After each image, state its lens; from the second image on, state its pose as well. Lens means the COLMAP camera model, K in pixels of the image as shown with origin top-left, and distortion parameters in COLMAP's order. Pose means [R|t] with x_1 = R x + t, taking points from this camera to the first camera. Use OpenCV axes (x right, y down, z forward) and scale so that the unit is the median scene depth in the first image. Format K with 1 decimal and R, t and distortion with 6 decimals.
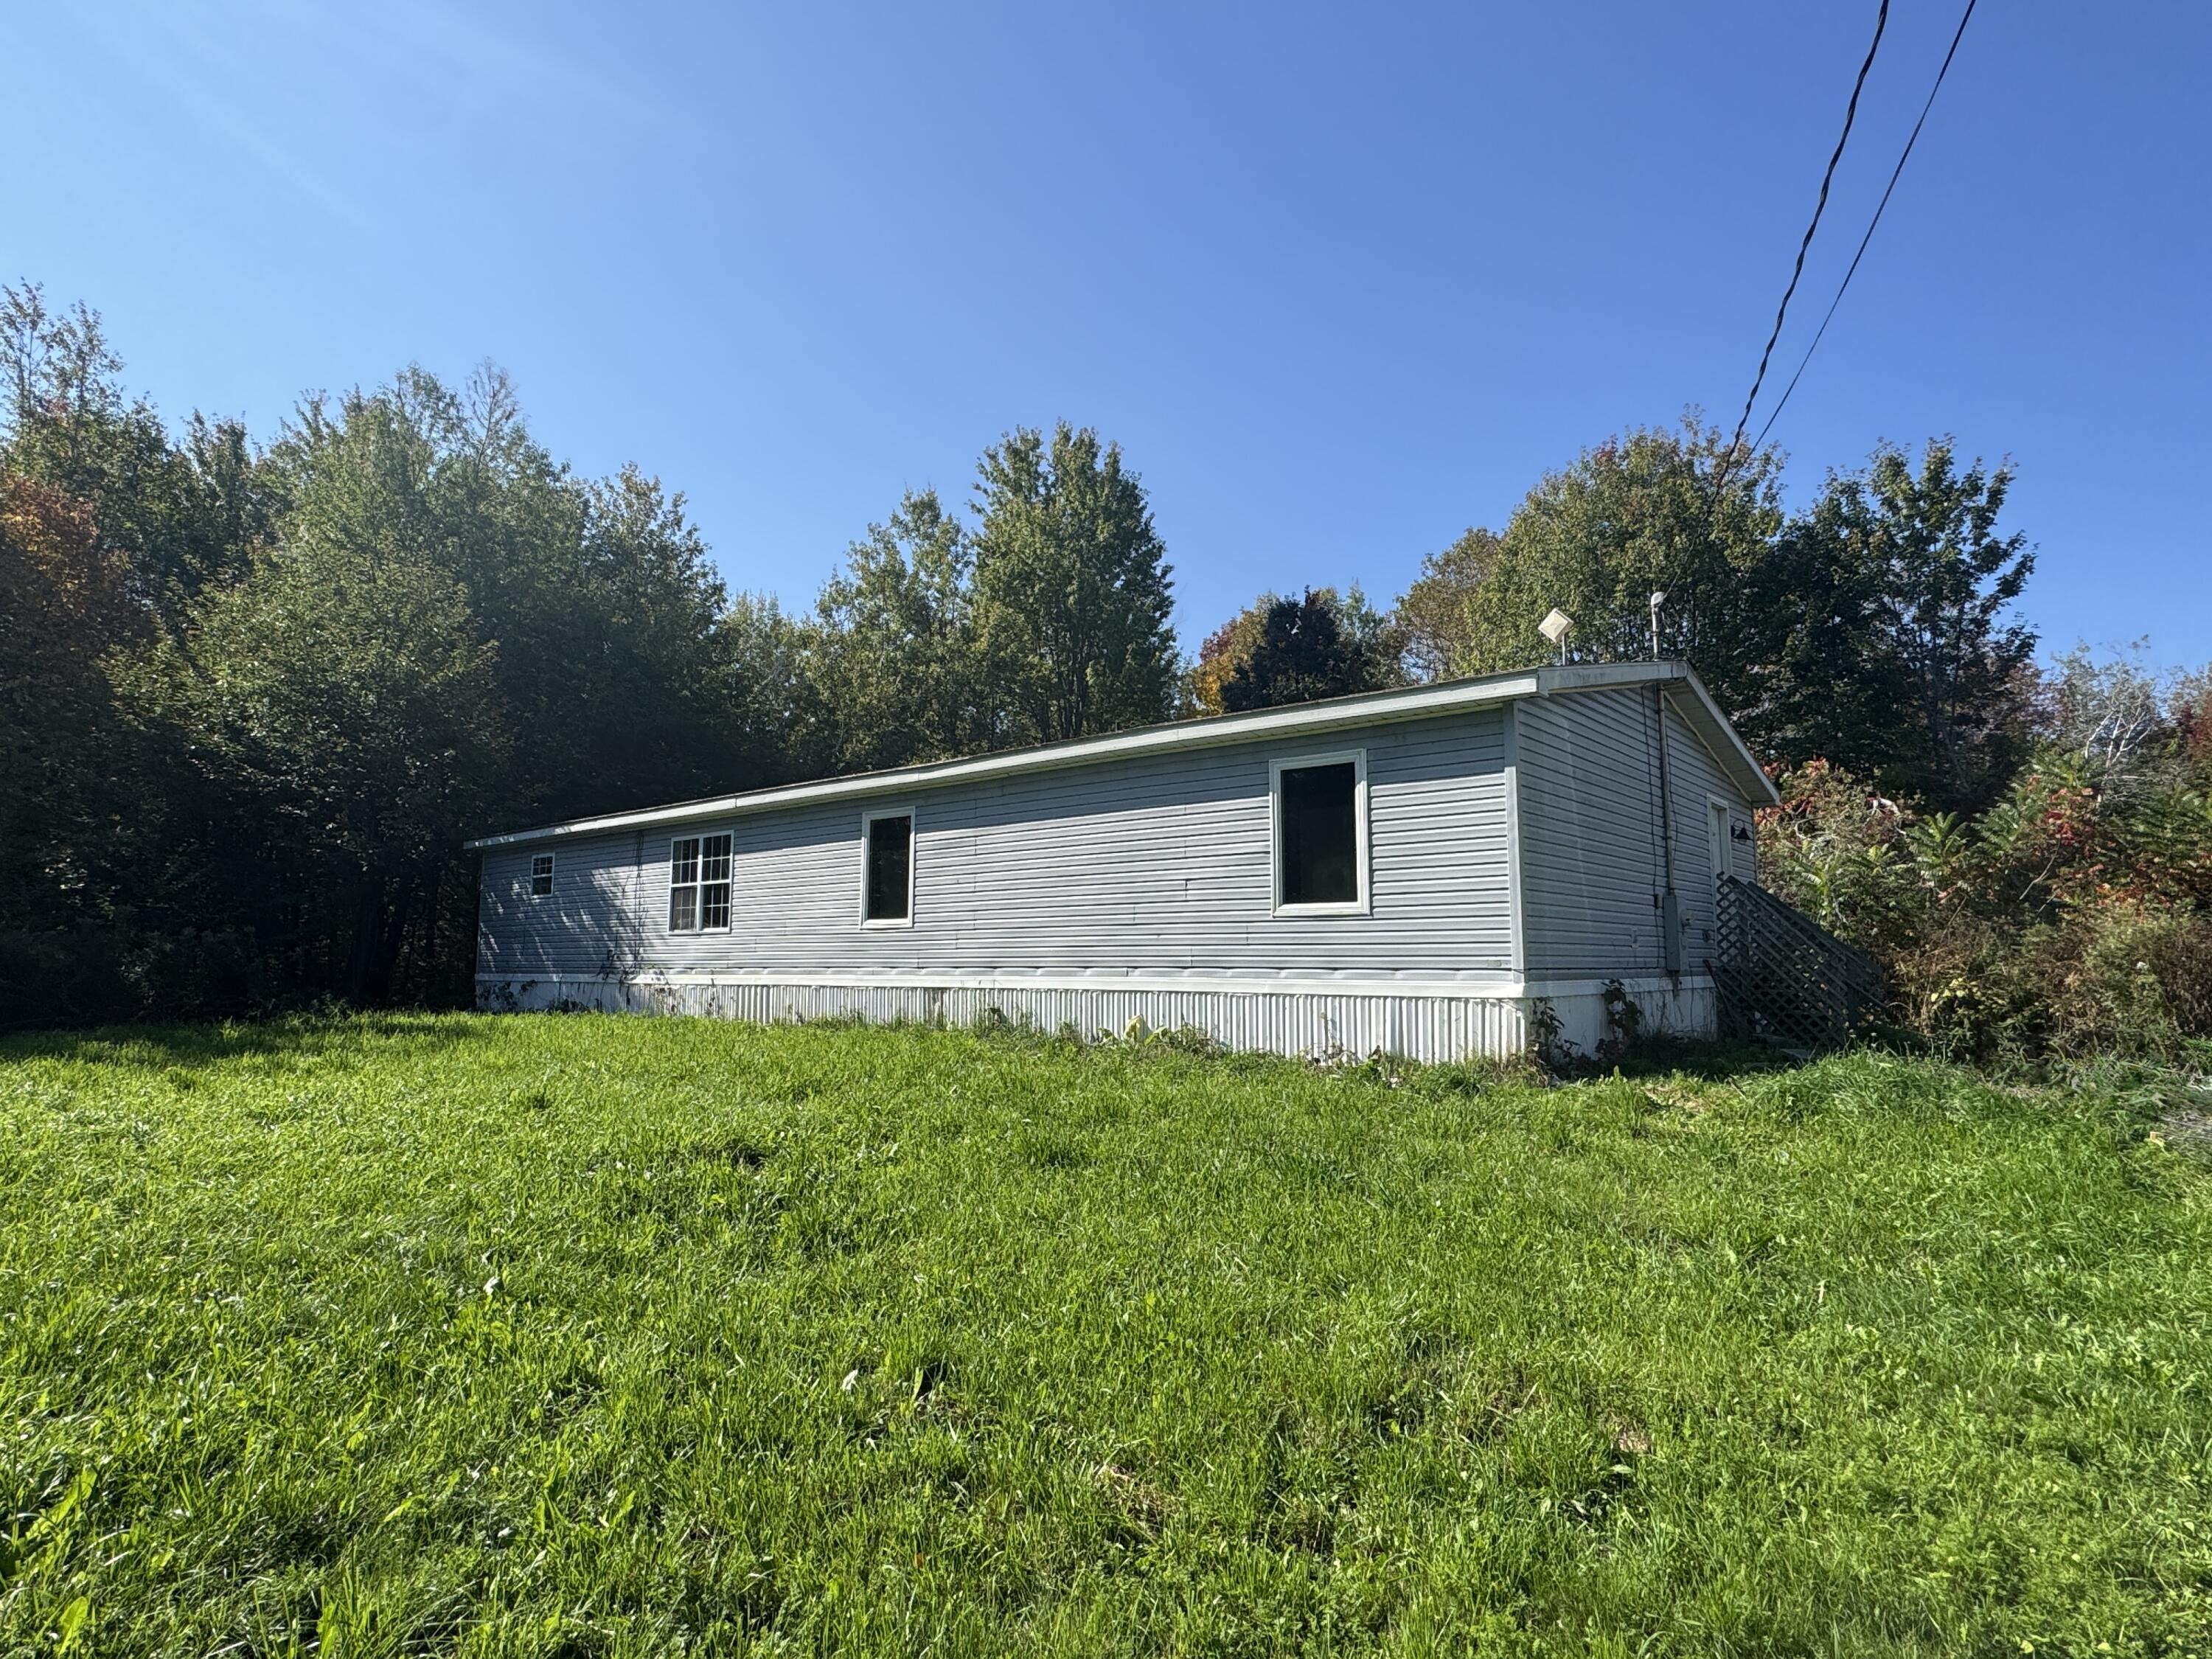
lens RADIAL K [[1173.1, 0, 1115.4], [0, 1173.1, 826.8], [0, 0, 1]] dist [-0.001541, 0.000263]
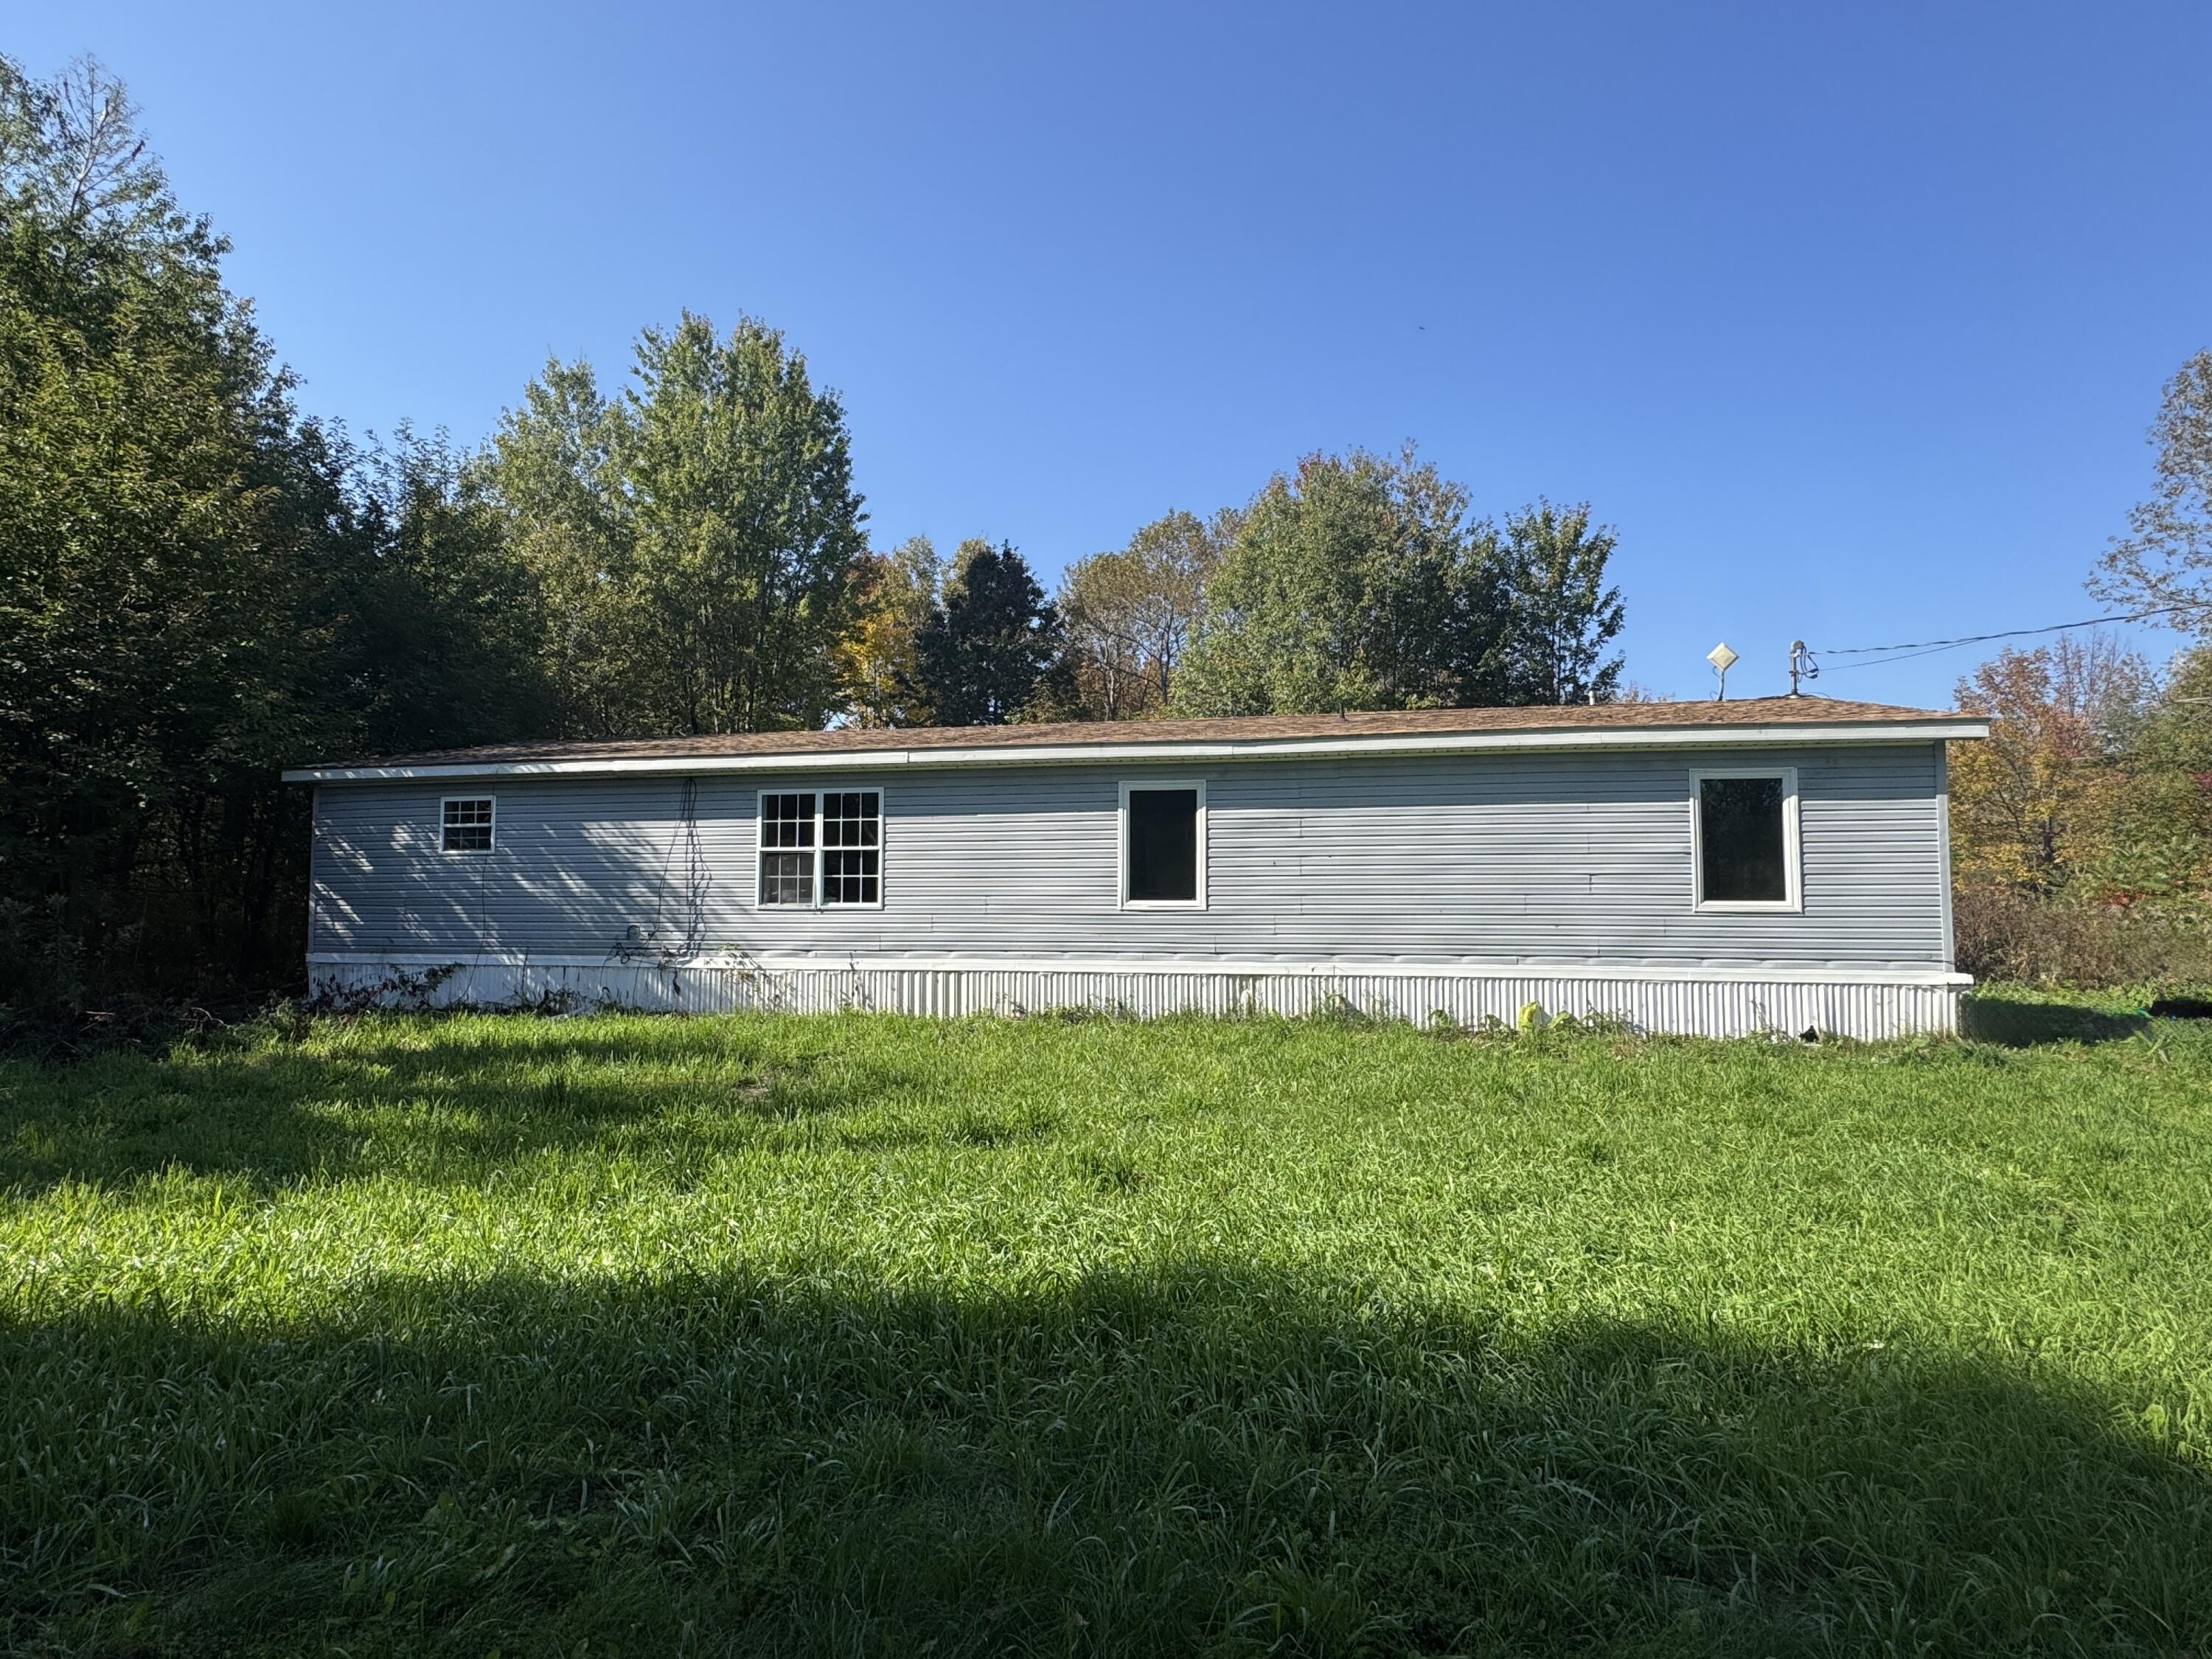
lens RADIAL K [[1173.1, 0, 1114.7], [0, 1173.1, 817.9], [0, 0, 1]] dist [-0.001541, 0.000263]
pose [[0.892847, 0.037009, 0.448836, -0.537257], [-0.054982, 0.998120, 0.027074, -0.007170], [-0.446991, -0.048852, 0.893204, 0.165394]]
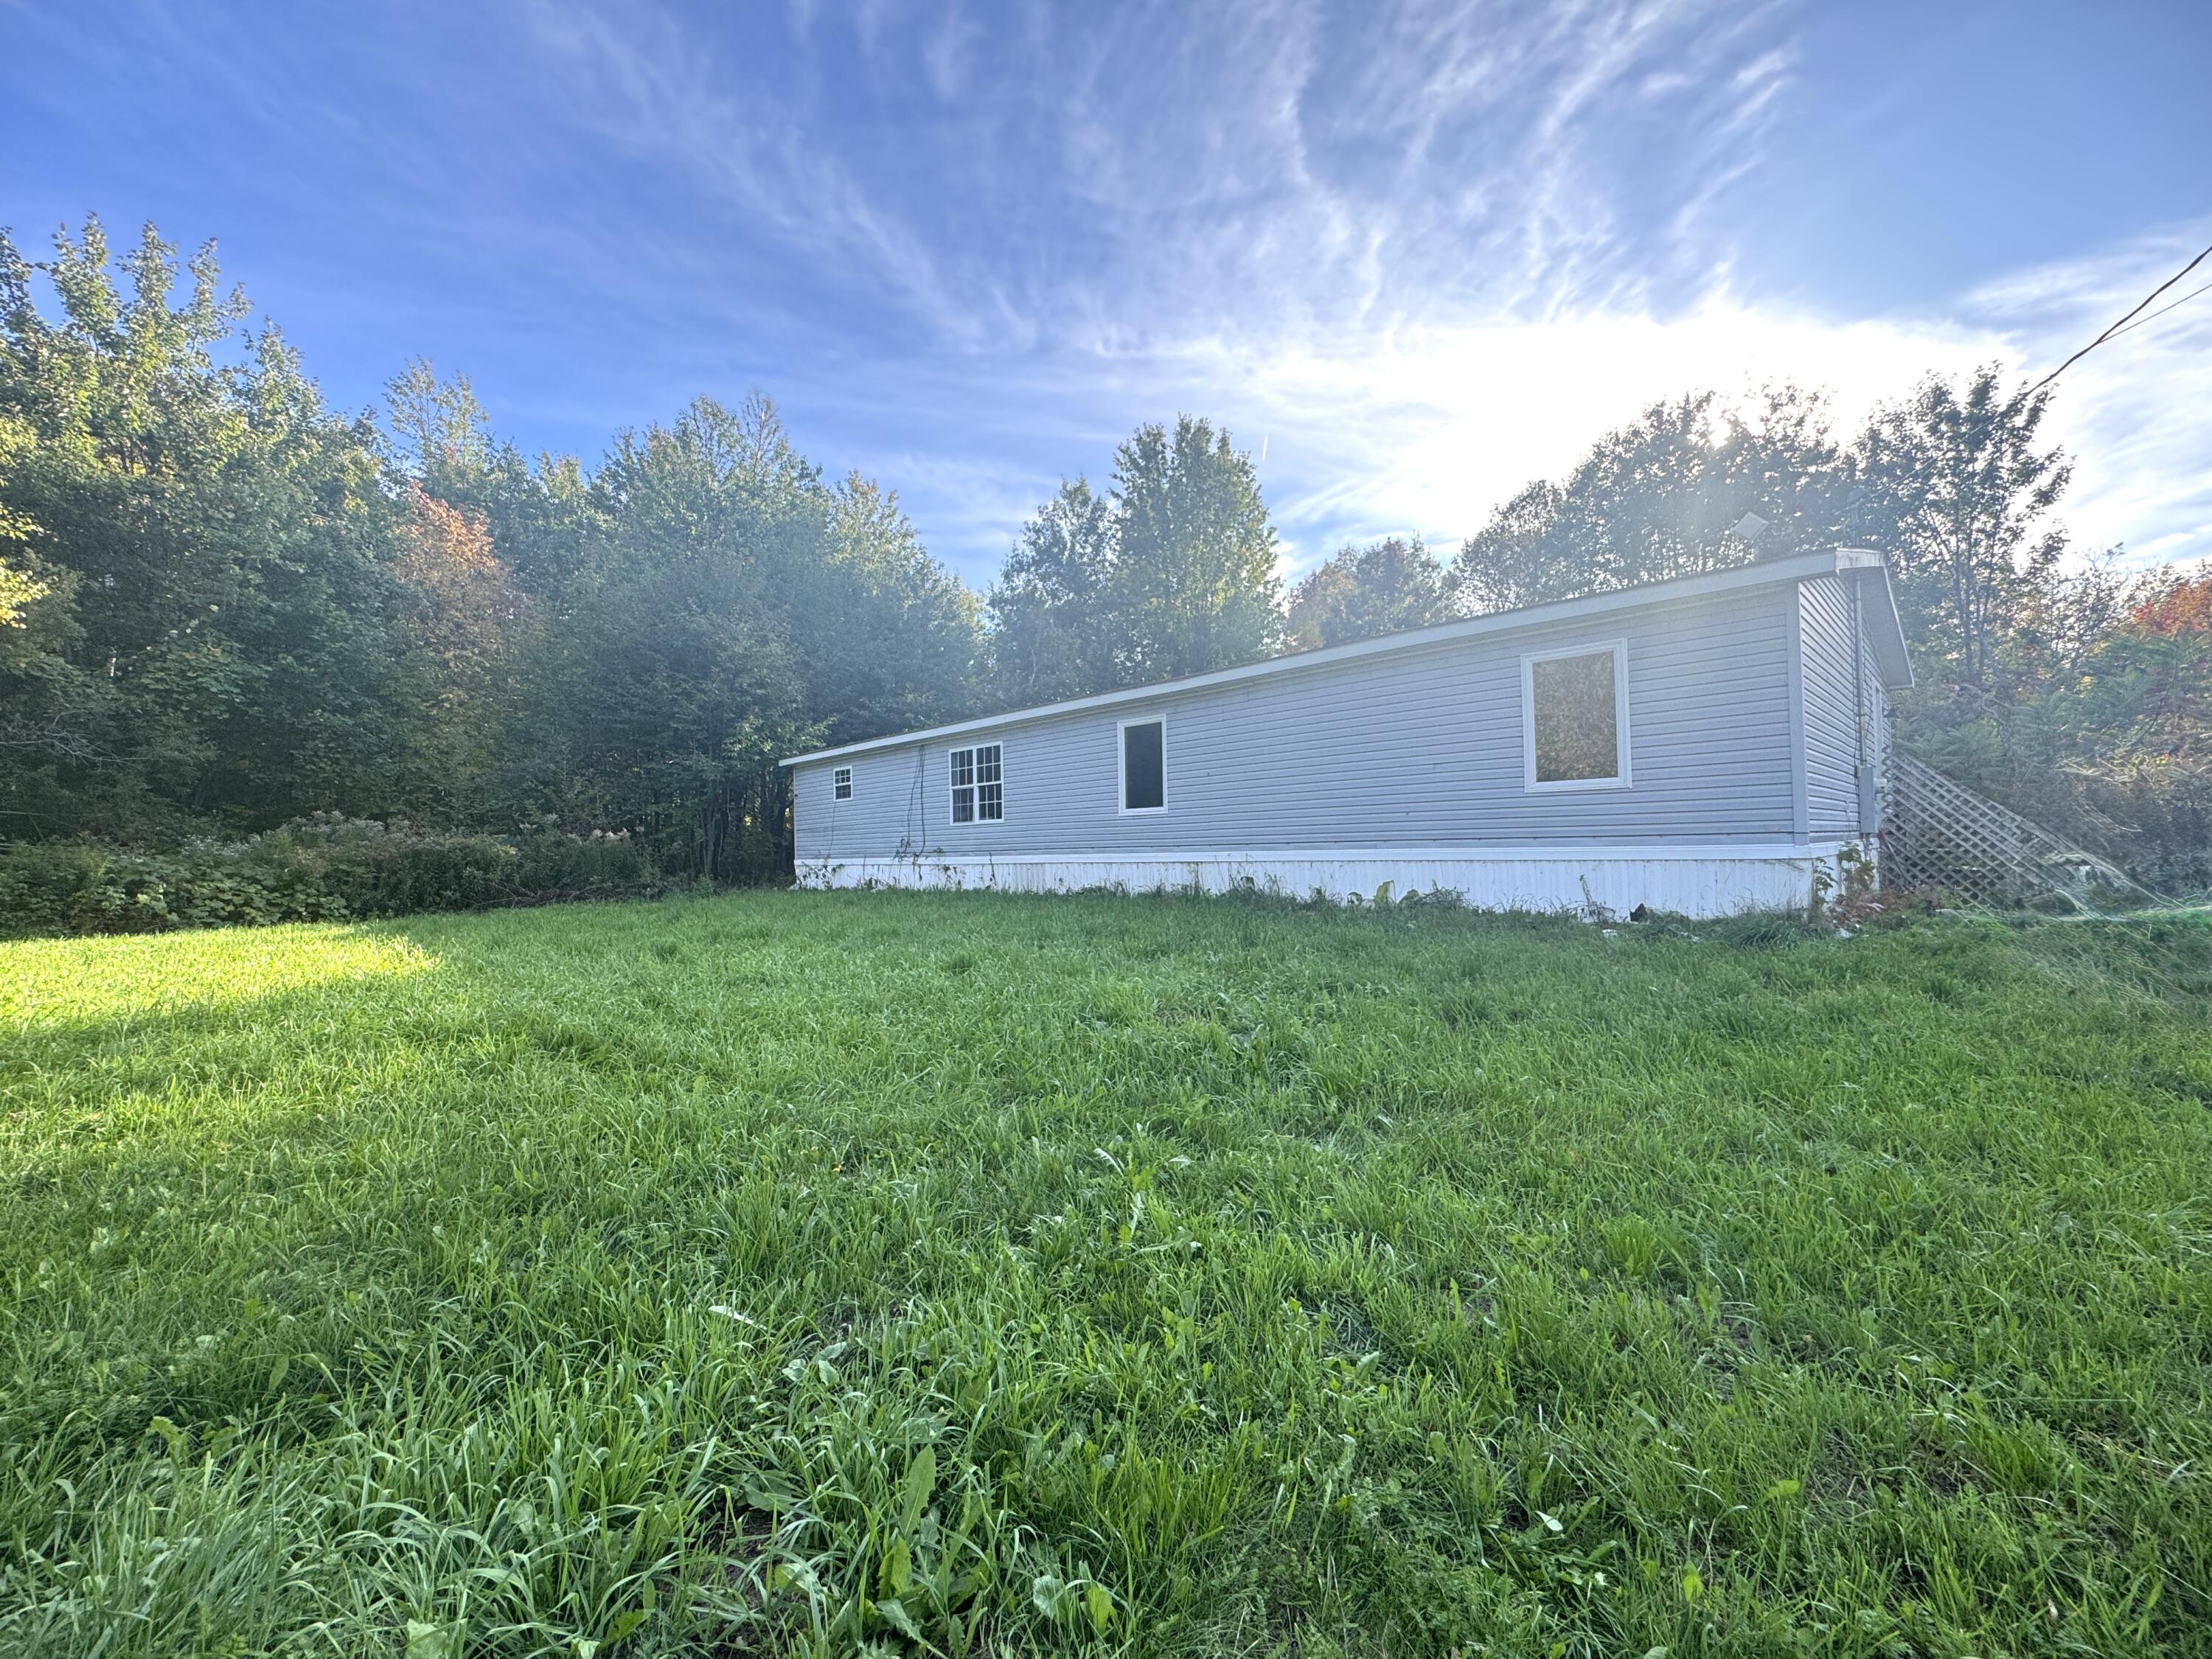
lens RADIAL K [[881.0, 0, 1106.6], [0, 881.0, 819.4], [0, 0, 1]] dist [-0.000286, 0.000215]
pose [[0.994337, -0.024087, -0.103506, -0.115954], [0.032758, 0.996019, 0.082908, 0.010913], [0.101096, -0.085829, 0.991167, 0.069540]]
